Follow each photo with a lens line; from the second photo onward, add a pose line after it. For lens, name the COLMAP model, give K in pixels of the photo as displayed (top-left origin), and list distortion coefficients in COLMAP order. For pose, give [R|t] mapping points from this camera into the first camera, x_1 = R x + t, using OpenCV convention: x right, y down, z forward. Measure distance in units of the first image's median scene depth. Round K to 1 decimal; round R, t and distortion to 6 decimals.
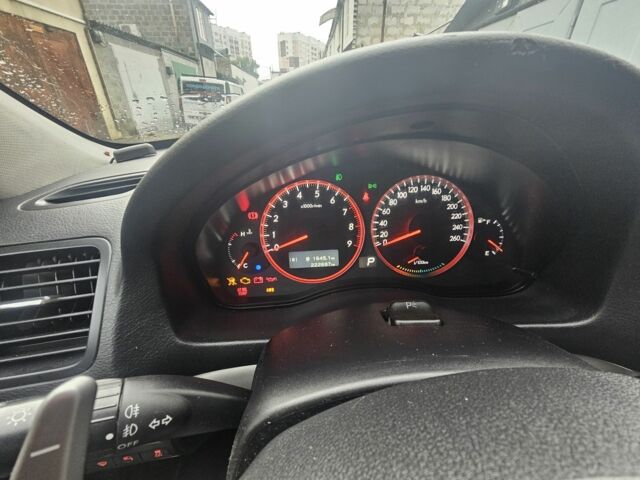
lens RADIAL K [[258.6, 0, 320.0], [0, 258.6, 240.0], [0, 0, 1]] dist [-0.008430, -0.000236]
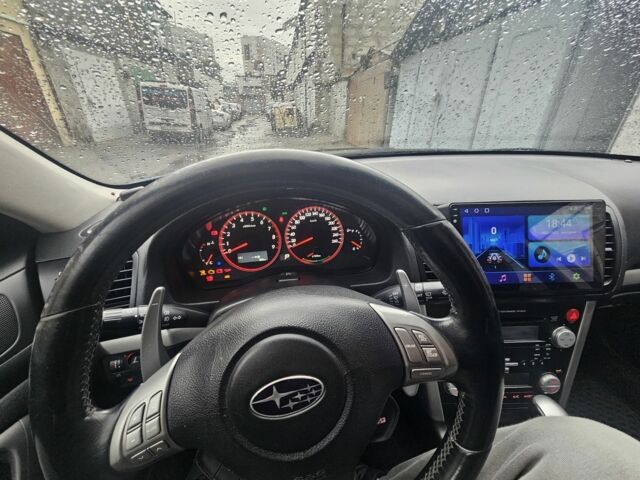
lens RADIAL K [[258.6, 0, 320.0], [0, 258.6, 240.0], [0, 0, 1]] dist [-0.008430, -0.000236]
pose [[0.993627, -0.042042, 0.104581, 0.244401], [0.043274, 0.999018, -0.009542, -0.001892], [-0.104077, 0.014007, 0.994471, -0.740050]]
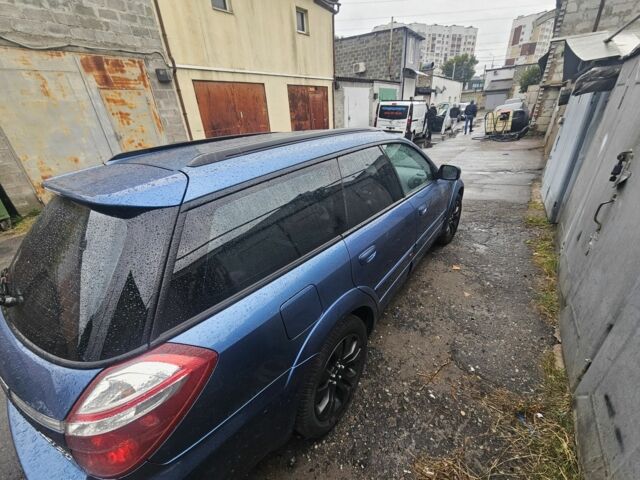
lens RADIAL K [[258.6, 0, 320.0], [0, 258.6, 240.0], [0, 0, 1]] dist [-0.008430, -0.000236]
pose [[0.772653, 0.235345, -0.589594, 6.042886], [-0.236002, 0.968667, 0.077380, 1.810581], [0.589331, 0.079358, 0.803985, -7.663903]]
